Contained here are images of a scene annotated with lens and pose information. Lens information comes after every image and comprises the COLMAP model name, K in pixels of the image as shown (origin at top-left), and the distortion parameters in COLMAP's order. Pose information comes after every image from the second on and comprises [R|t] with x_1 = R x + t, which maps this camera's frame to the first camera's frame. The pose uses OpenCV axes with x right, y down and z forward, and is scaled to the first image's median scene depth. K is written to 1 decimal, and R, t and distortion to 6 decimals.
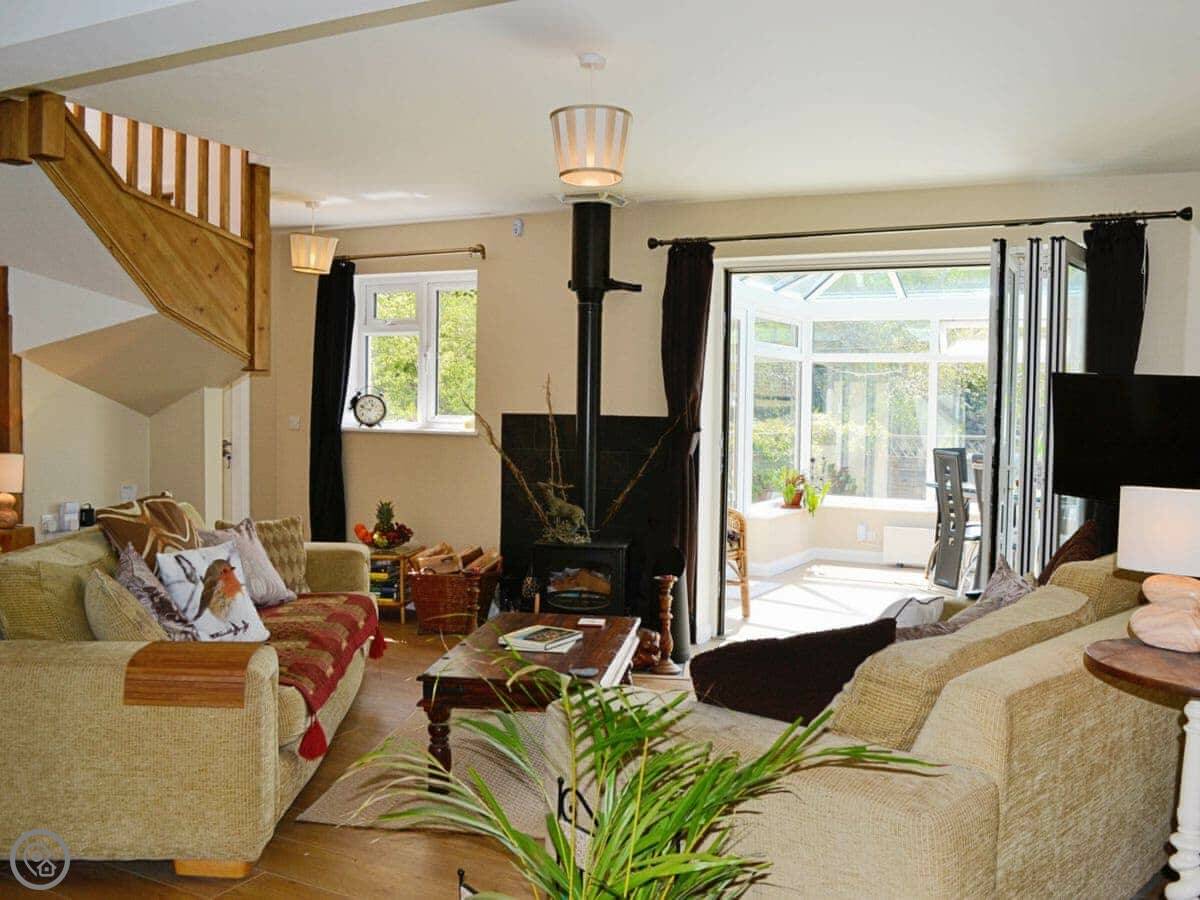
lens RADIAL K [[1219.3, 0, 600.0], [0, 1219.3, 450.0], [0, 0, 1]] dist [-0.030049, -0.006719]
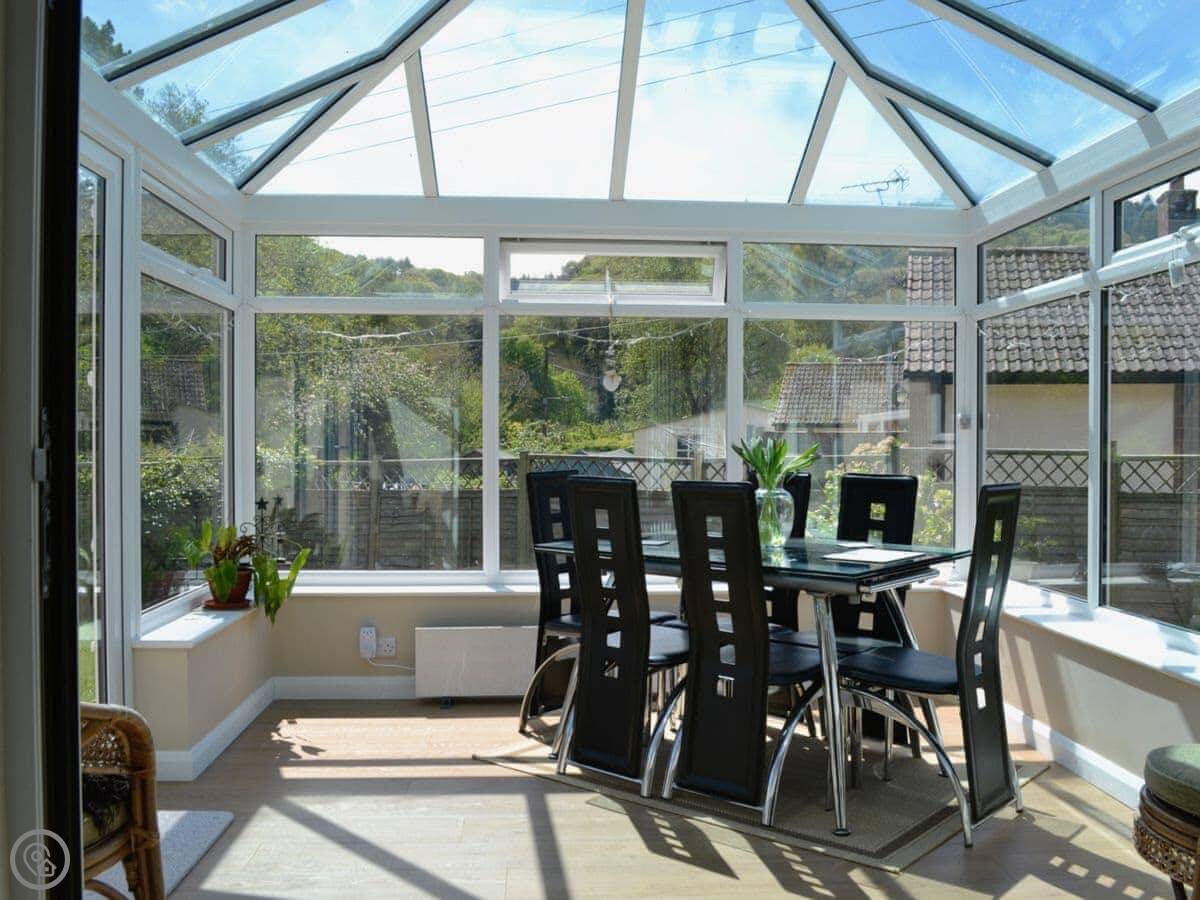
lens RADIAL K [[968.7, 0, 603.3], [0, 968.7, 463.0], [0, 0, 1]] dist [-0.080679, -0.004543]
pose [[0.823351, -0.024065, 0.567022, 0.080074], [0.033515, 0.999419, -0.006250, -0.002274], [-0.566542, 0.024150, 0.823679, 0.724701]]
